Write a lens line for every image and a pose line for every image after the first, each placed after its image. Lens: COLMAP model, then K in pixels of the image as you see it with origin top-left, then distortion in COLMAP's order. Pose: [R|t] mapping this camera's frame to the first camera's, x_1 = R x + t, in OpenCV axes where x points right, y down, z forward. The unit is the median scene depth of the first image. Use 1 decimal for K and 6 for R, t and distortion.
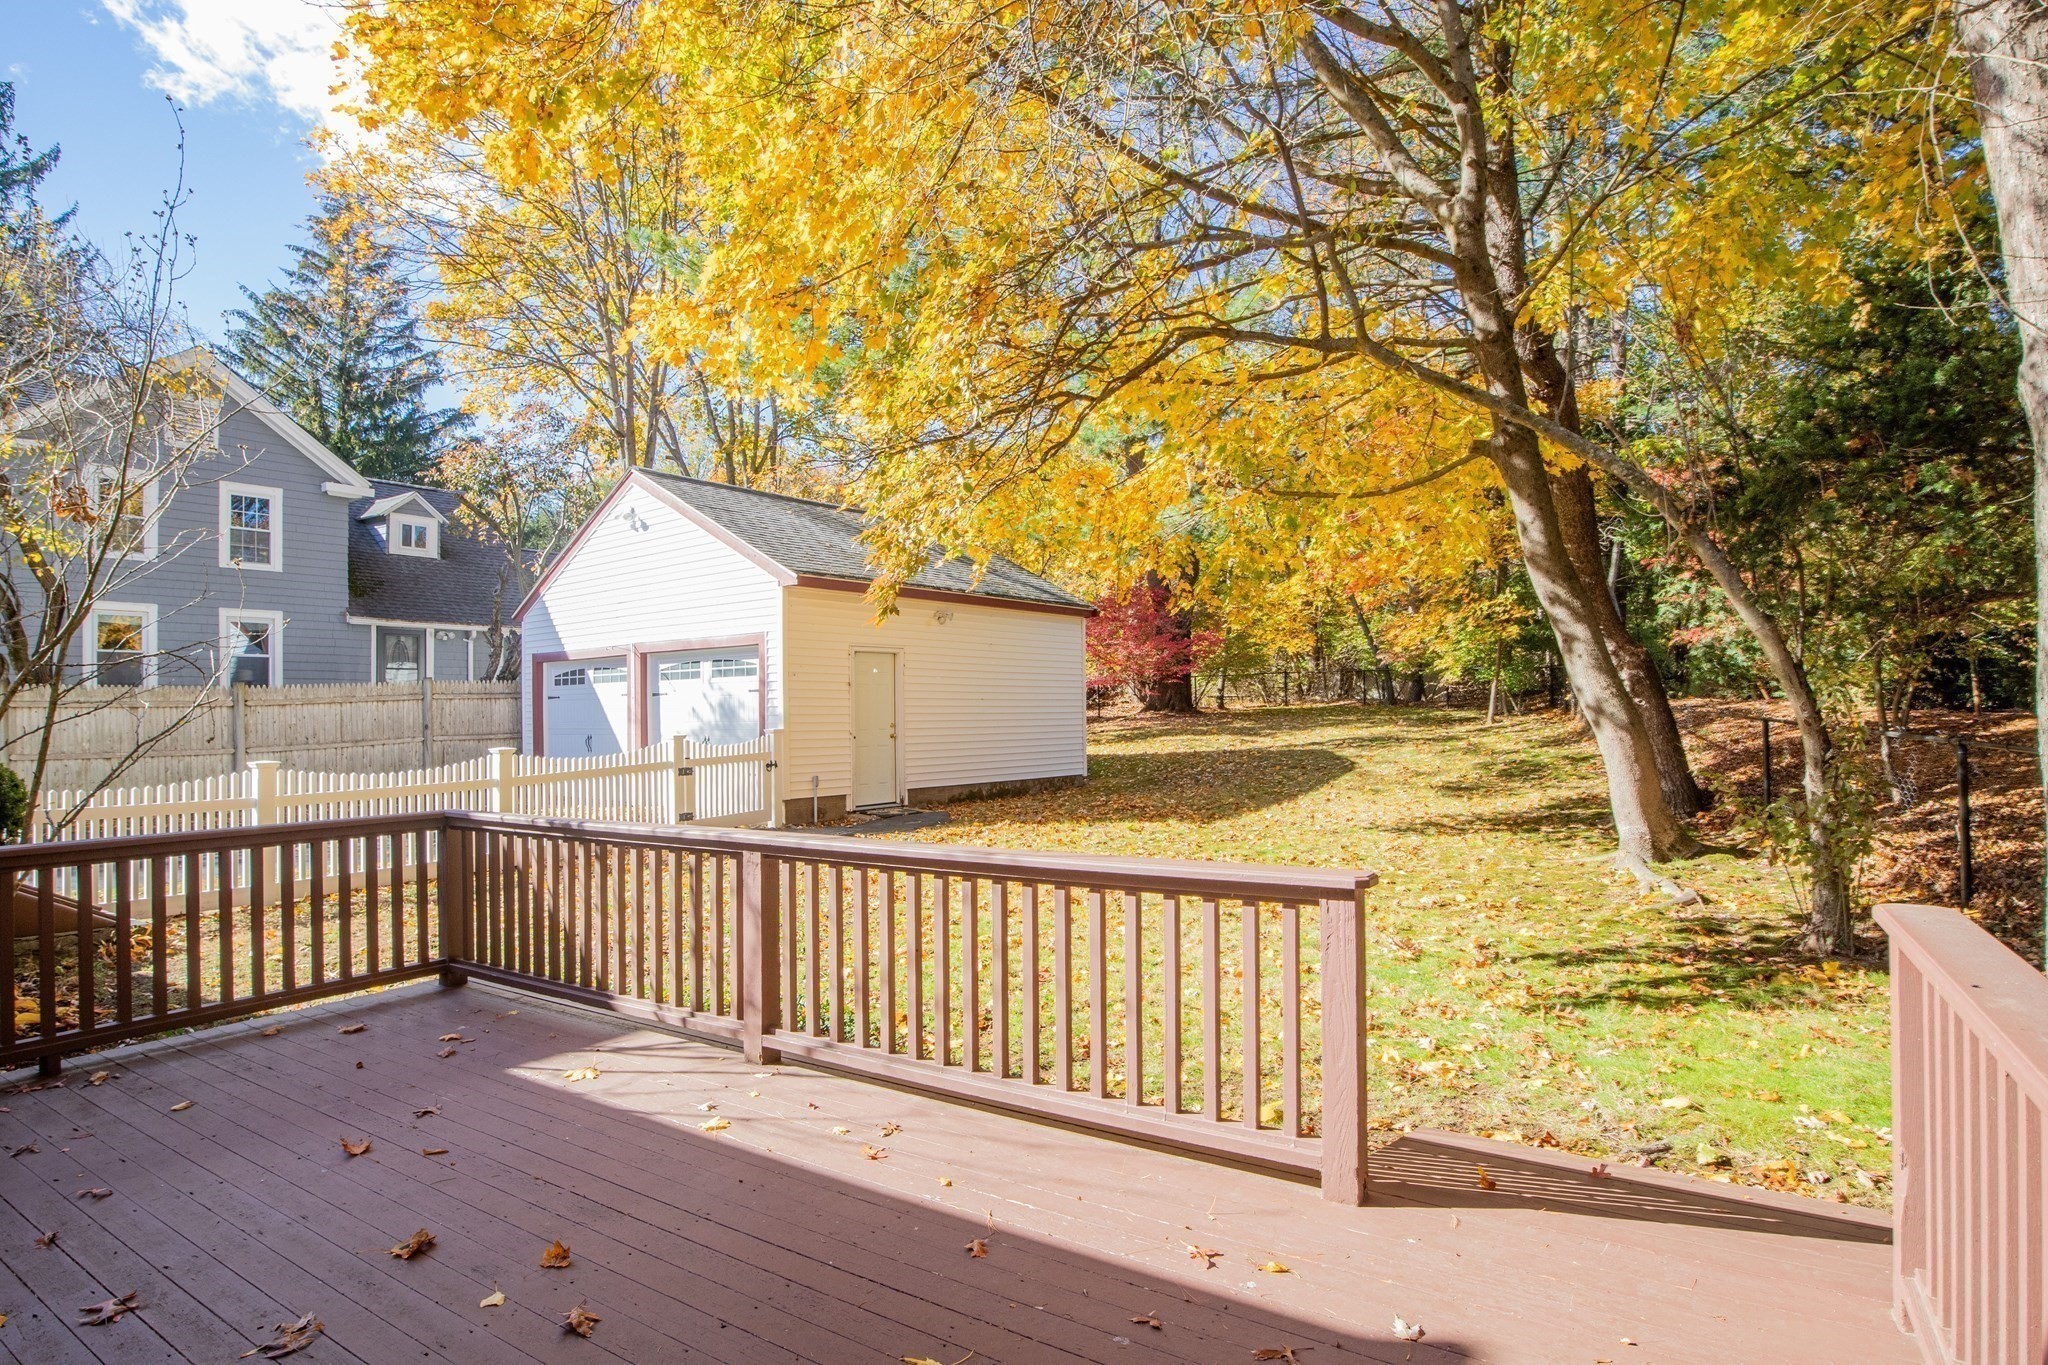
lens RADIAL K [[1070.7, 0, 1024.0], [0, 1070.7, 682.5], [0, 0, 1]] dist [-0.024852, 0.002448]
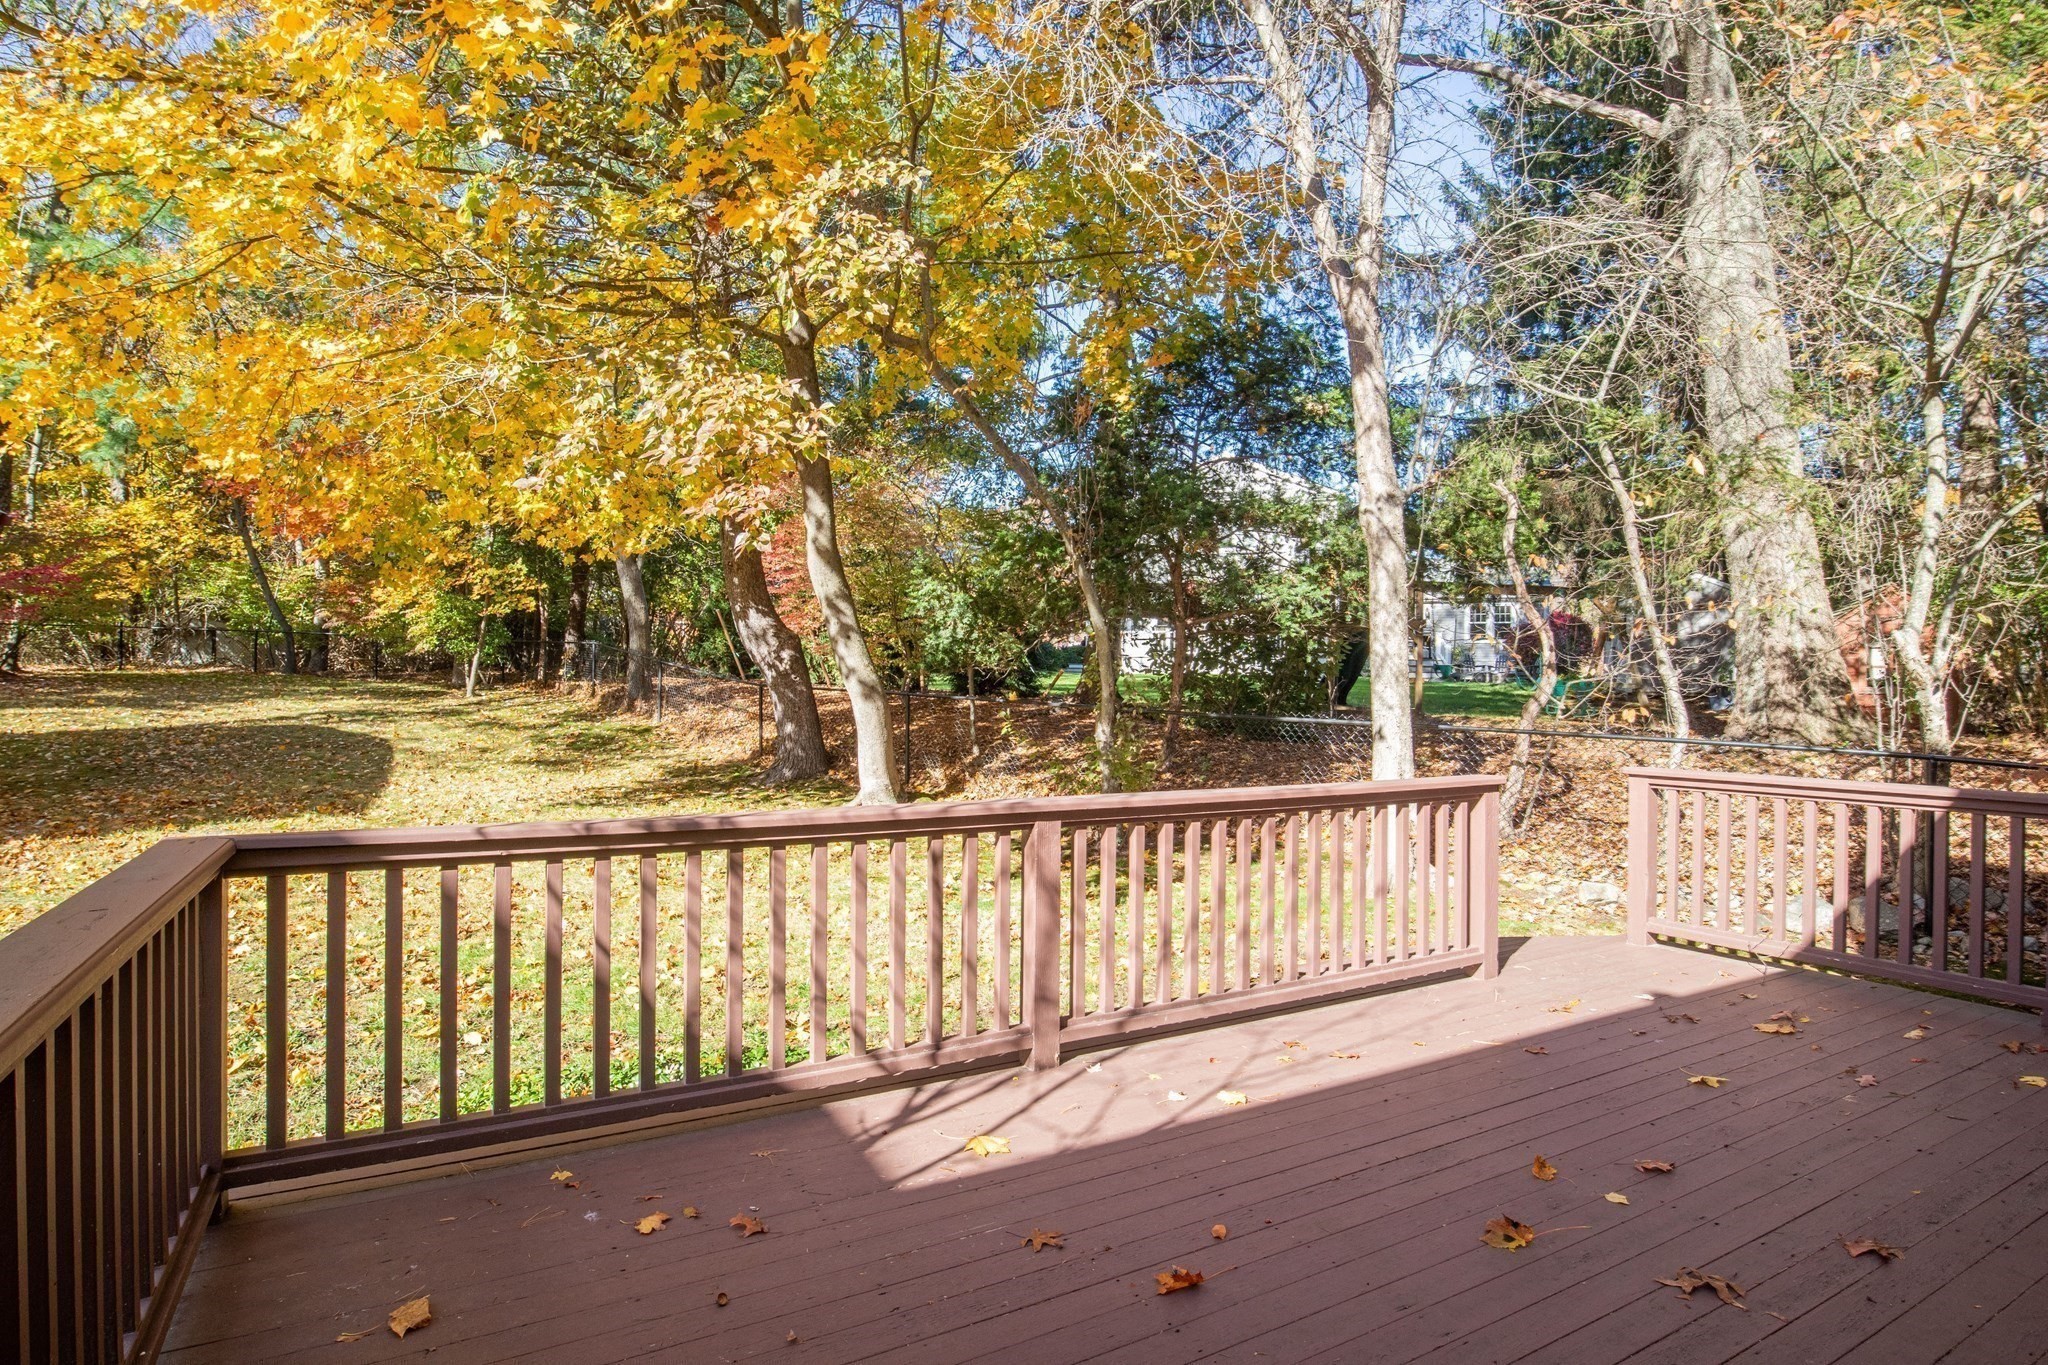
lens RADIAL K [[1070.7, 0, 1024.0], [0, 1070.7, 682.5], [0, 0, 1]] dist [-0.024852, 0.002448]
pose [[0.438768, 0.025912, 0.898226, -0.313380], [-0.045396, 0.998947, -0.006642, 0.015315], [-0.897453, -0.037862, 0.439483, 0.193503]]
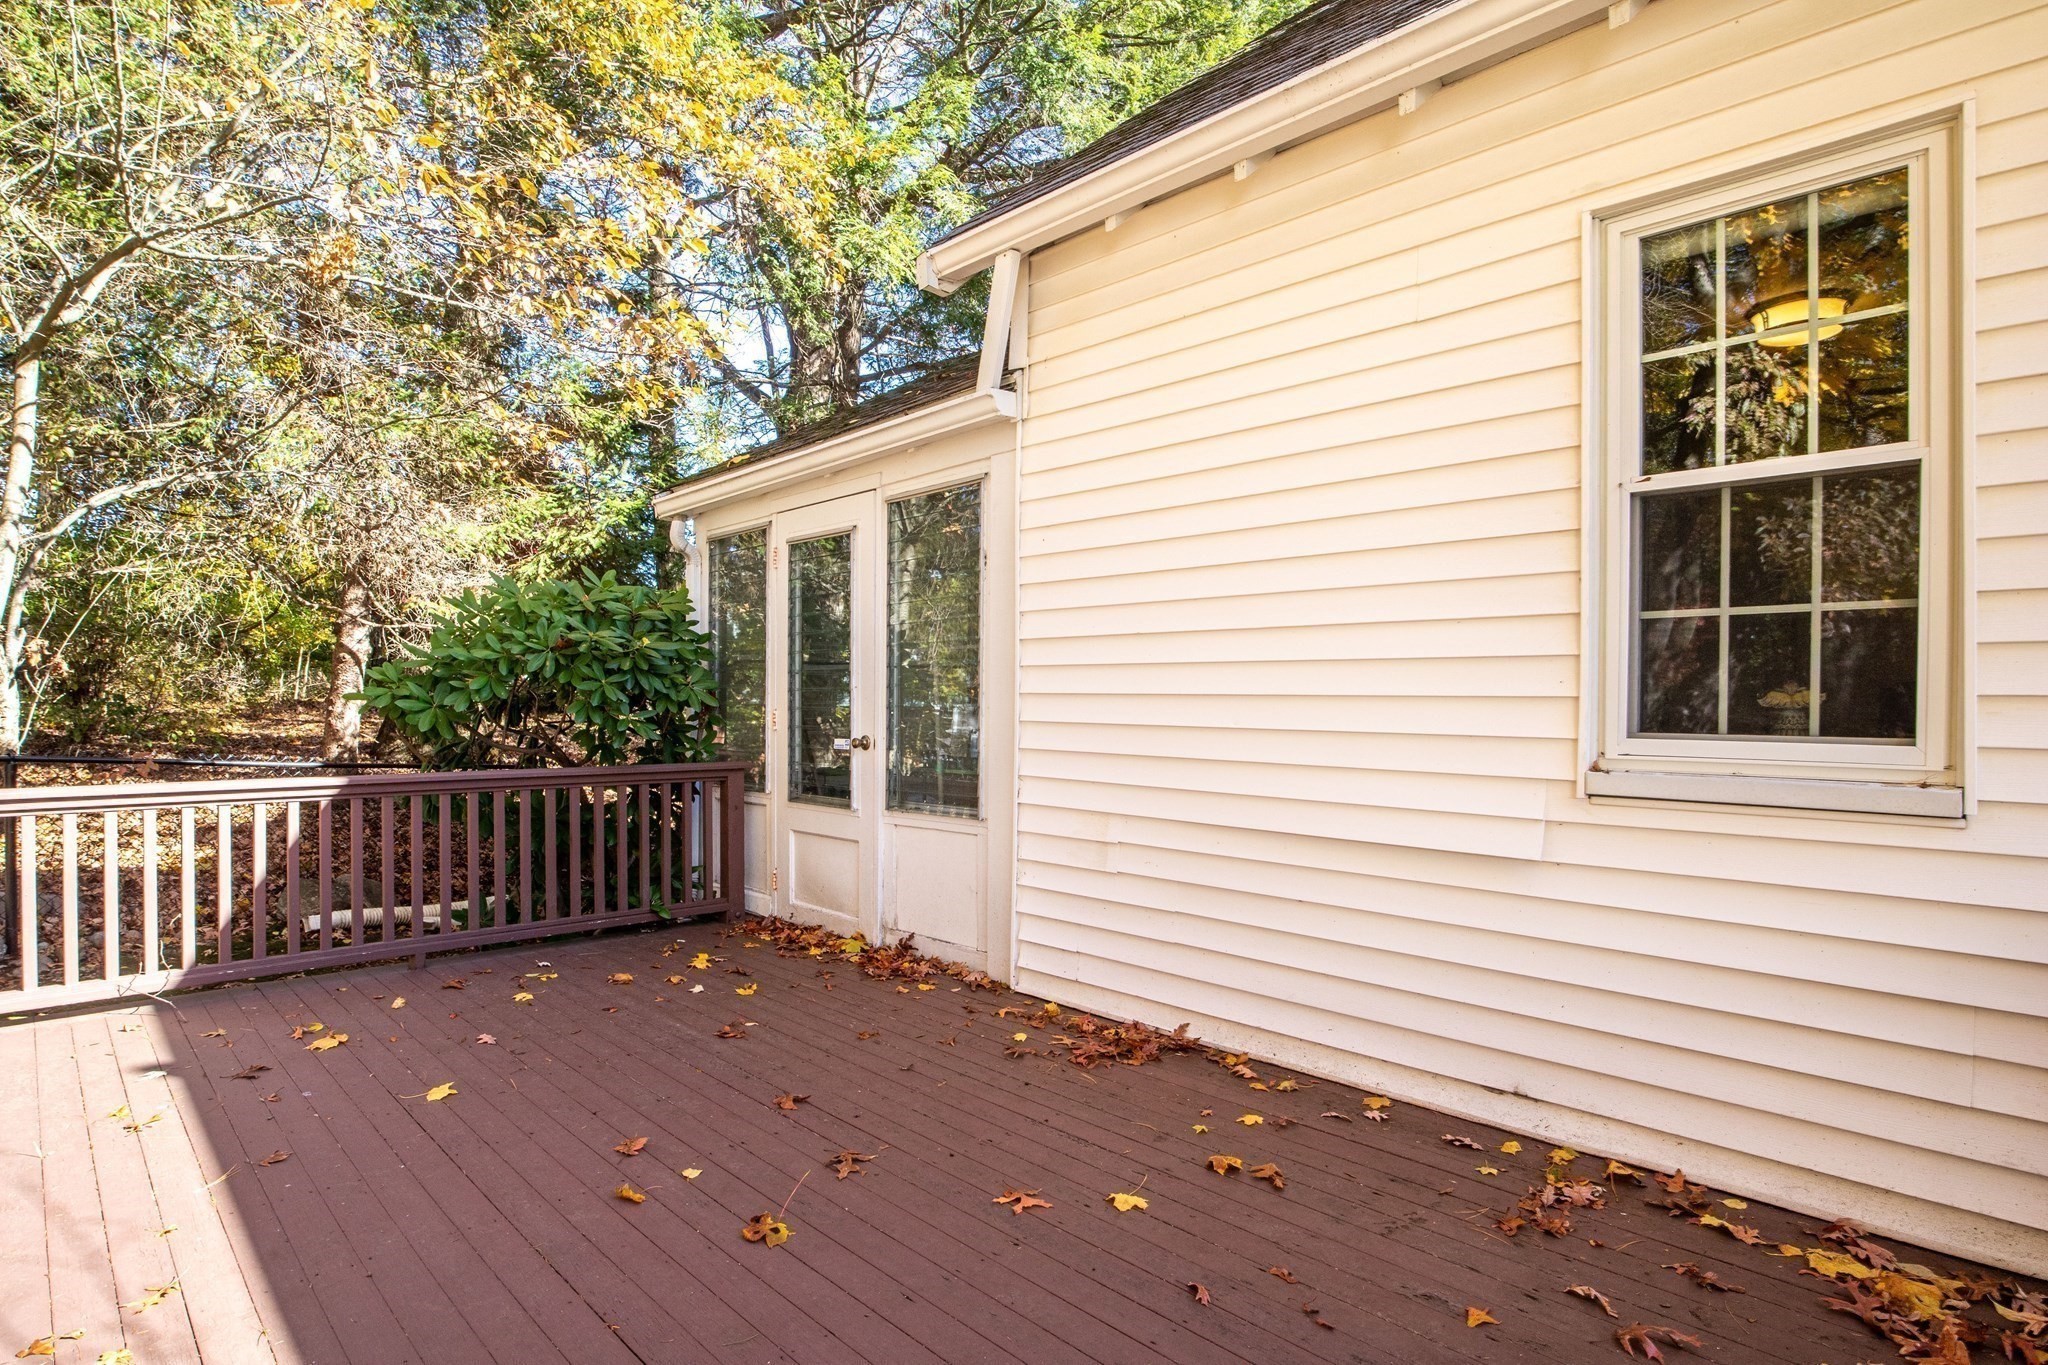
lens RADIAL K [[1070.7, 0, 1024.0], [0, 1070.7, 682.5], [0, 0, 1]] dist [-0.024852, 0.002448]
pose [[-0.977050, 0.013507, 0.212580, -0.194879], [0.003557, 0.998883, -0.047120, 0.018820], [-0.212979, -0.045283, -0.976007, 0.370892]]
